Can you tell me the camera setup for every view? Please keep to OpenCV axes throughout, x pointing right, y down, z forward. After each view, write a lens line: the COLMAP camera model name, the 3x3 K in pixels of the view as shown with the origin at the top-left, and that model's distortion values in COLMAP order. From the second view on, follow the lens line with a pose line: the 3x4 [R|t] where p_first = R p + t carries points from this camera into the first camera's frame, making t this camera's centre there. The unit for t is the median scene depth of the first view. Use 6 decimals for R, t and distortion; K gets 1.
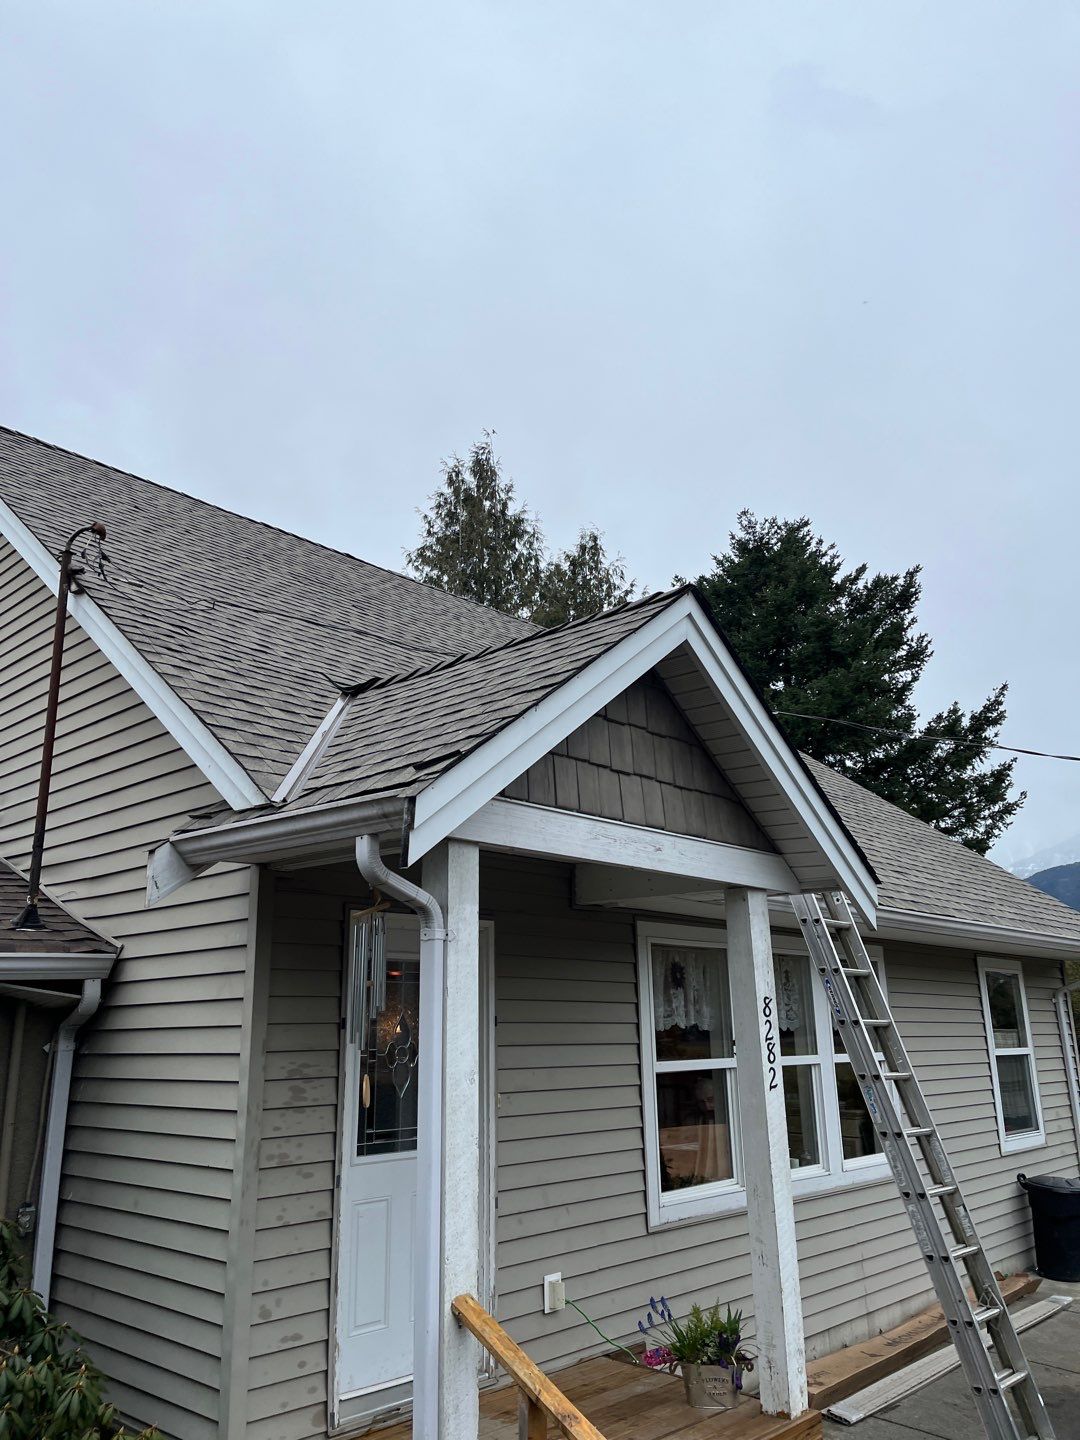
lens RADIAL K [[1083.8, 0, 537.1], [0, 1083.8, 716.8], [0, 0, 1]] dist [0.003817, 0.000391]
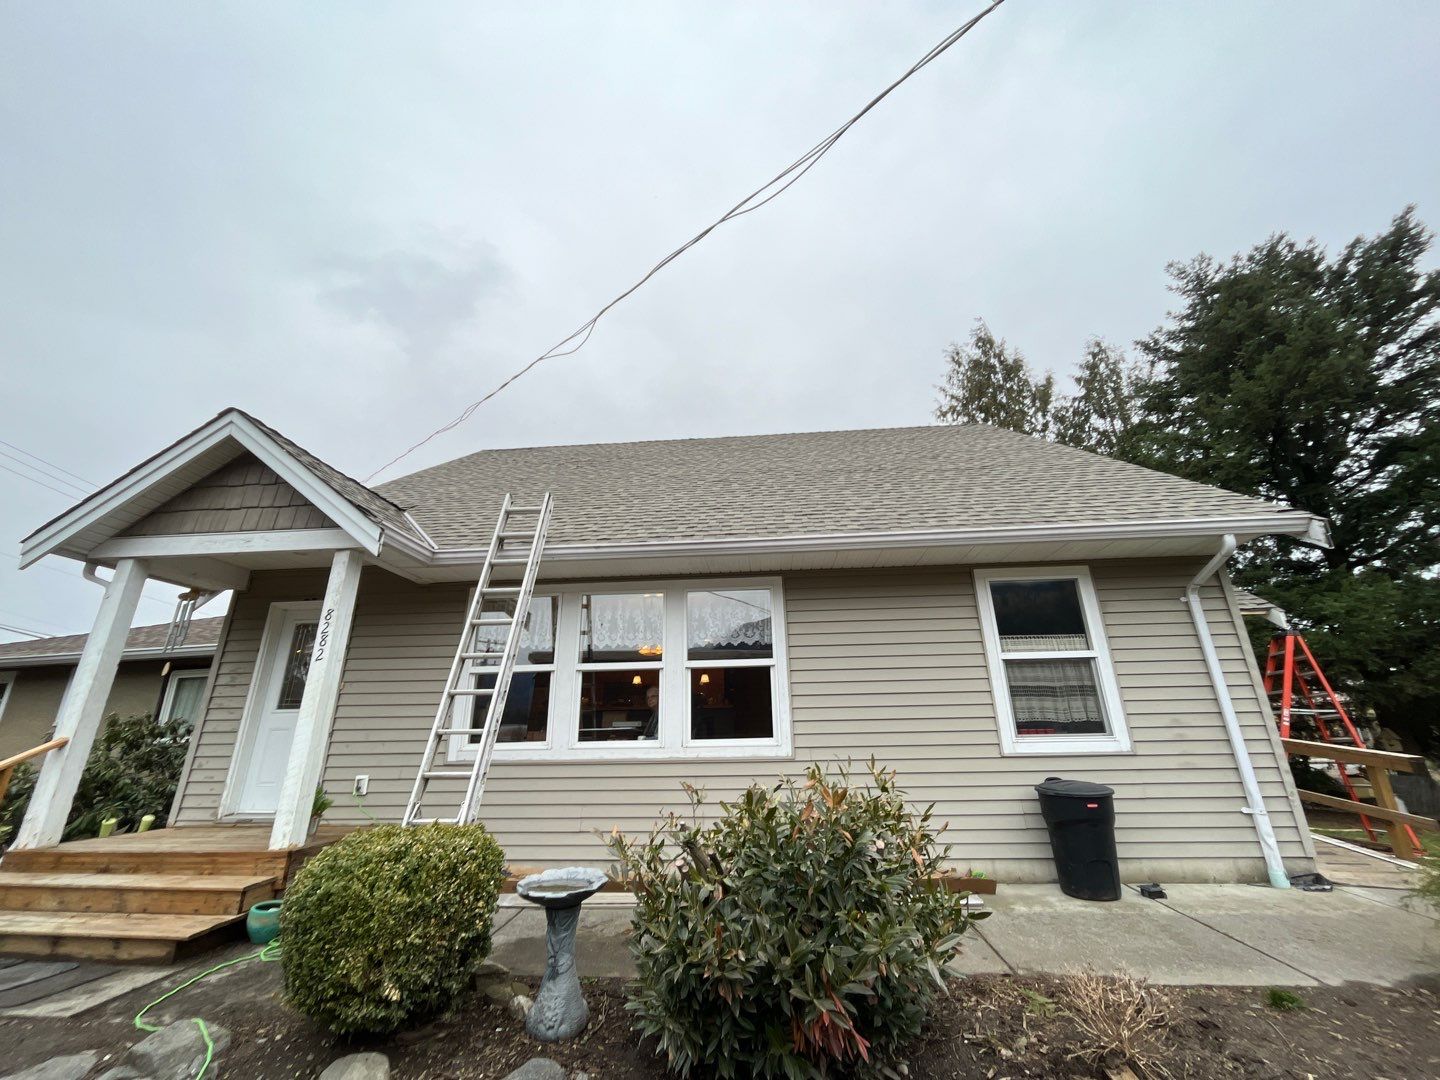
lens RADIAL K [[596.1, 0, 717.3], [0, 596.1, 541.2], [0, 0, 1]] dist [-0.012604, -0.000451]
pose [[0.624960, -0.267198, -0.733505, 0.667215], [0.227070, 0.961194, -0.156671, 0.224107], [0.746903, -0.068644, 0.661380, 0.427253]]
